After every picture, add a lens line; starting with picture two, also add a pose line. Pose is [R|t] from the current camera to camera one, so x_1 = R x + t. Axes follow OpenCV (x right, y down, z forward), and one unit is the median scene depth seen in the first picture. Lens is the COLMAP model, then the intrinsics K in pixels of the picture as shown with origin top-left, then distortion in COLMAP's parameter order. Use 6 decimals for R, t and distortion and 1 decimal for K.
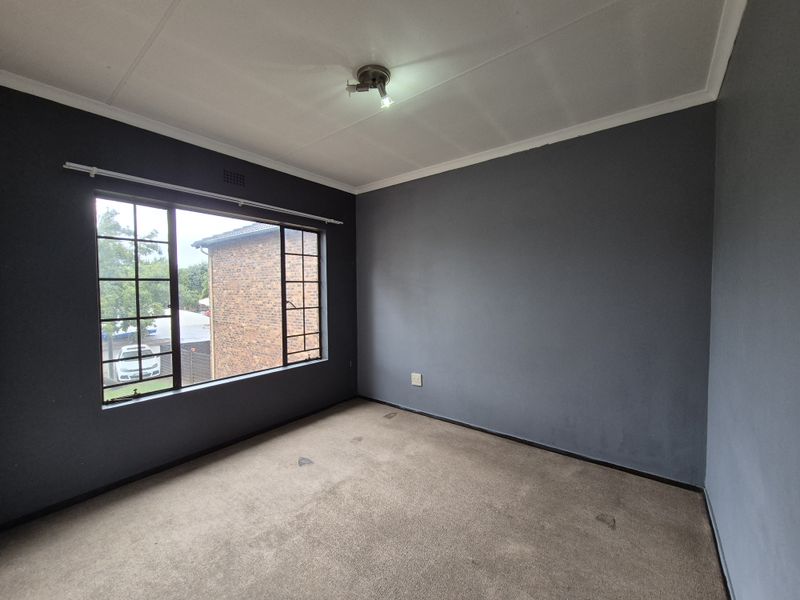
lens RADIAL K [[322.0, 0, 400.0], [0, 322.0, 300.0], [0, 0, 1]] dist [0.000585, 0.000370]
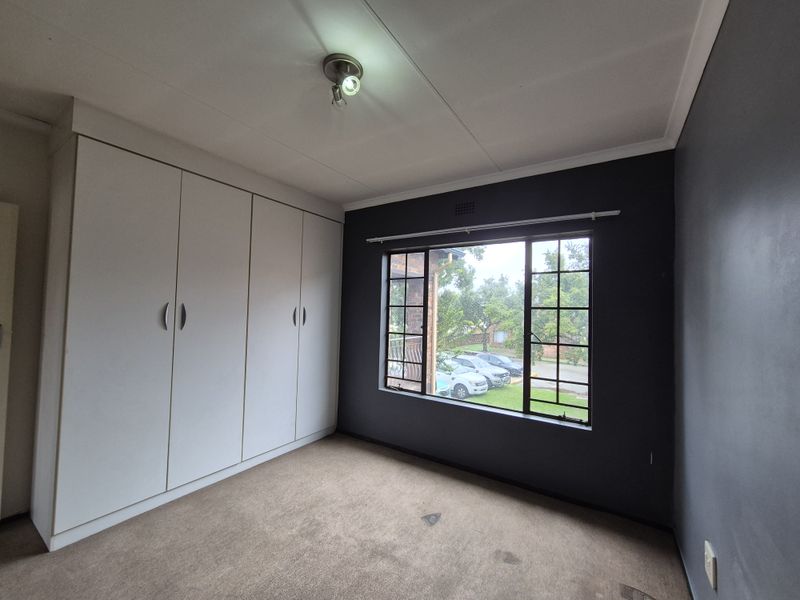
lens RADIAL K [[322.0, 0, 400.0], [0, 322.0, 300.0], [0, 0, 1]] dist [0.000585, 0.000370]
pose [[0.099289, -0.025395, -0.994735, 0.576167], [-0.063302, 0.997488, -0.031784, -0.042691], [0.993043, 0.066124, 0.097432, 0.823439]]
